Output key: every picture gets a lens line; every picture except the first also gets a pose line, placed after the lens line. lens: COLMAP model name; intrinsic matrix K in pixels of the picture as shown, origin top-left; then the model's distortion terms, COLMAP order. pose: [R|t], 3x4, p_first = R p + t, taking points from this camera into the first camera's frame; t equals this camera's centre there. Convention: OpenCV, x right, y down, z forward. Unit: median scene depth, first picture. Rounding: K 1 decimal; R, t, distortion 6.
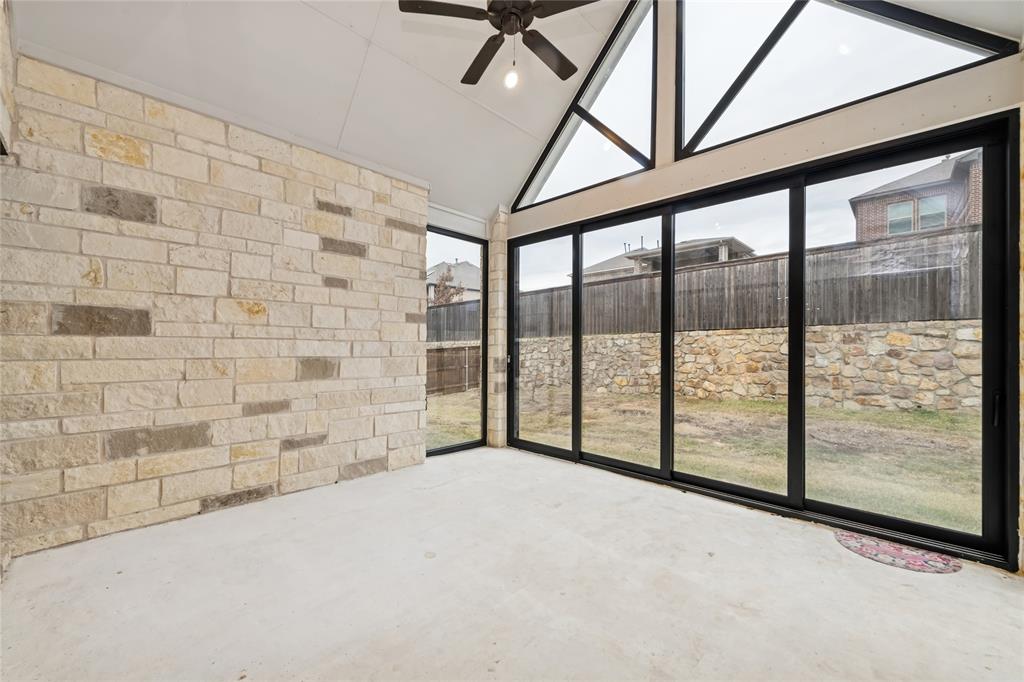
lens RADIAL K [[402.9, 0, 505.2], [0, 402.9, 345.2], [0, 0, 1]] dist [0.000054, 0.000214]
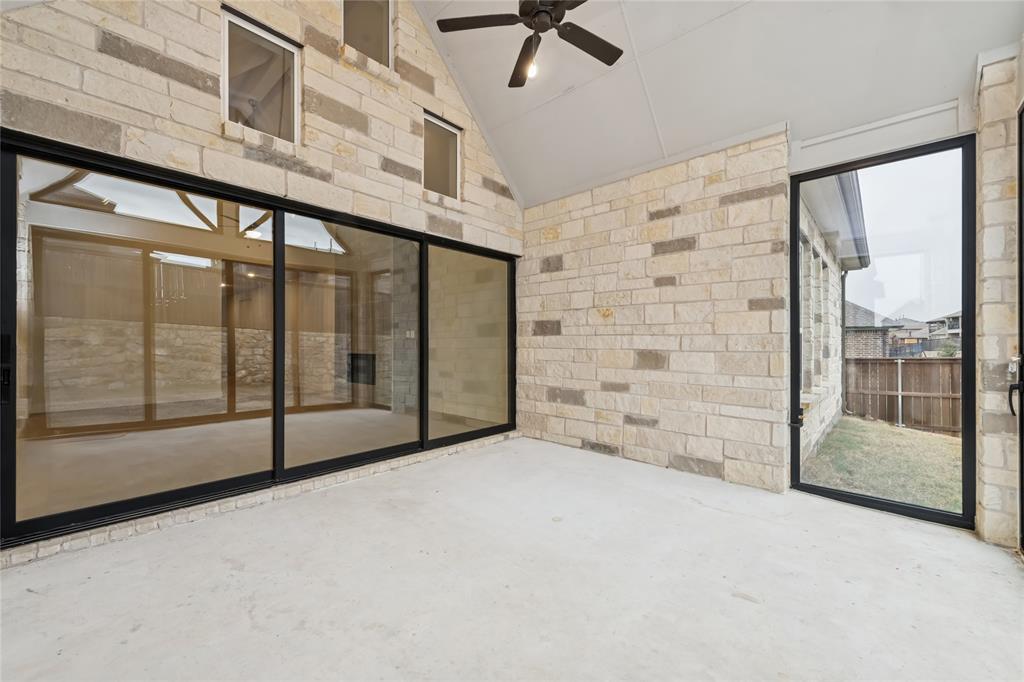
lens RADIAL K [[402.9, 0, 506.7], [0, 402.9, 339.7], [0, 0, 1]] dist [0.000054, 0.000214]
pose [[0.018914, -0.011852, -0.999751, 0.676018], [0.003103, 0.999926, -0.011796, 0.013075], [0.999816, -0.002879, 0.018949, 0.578365]]
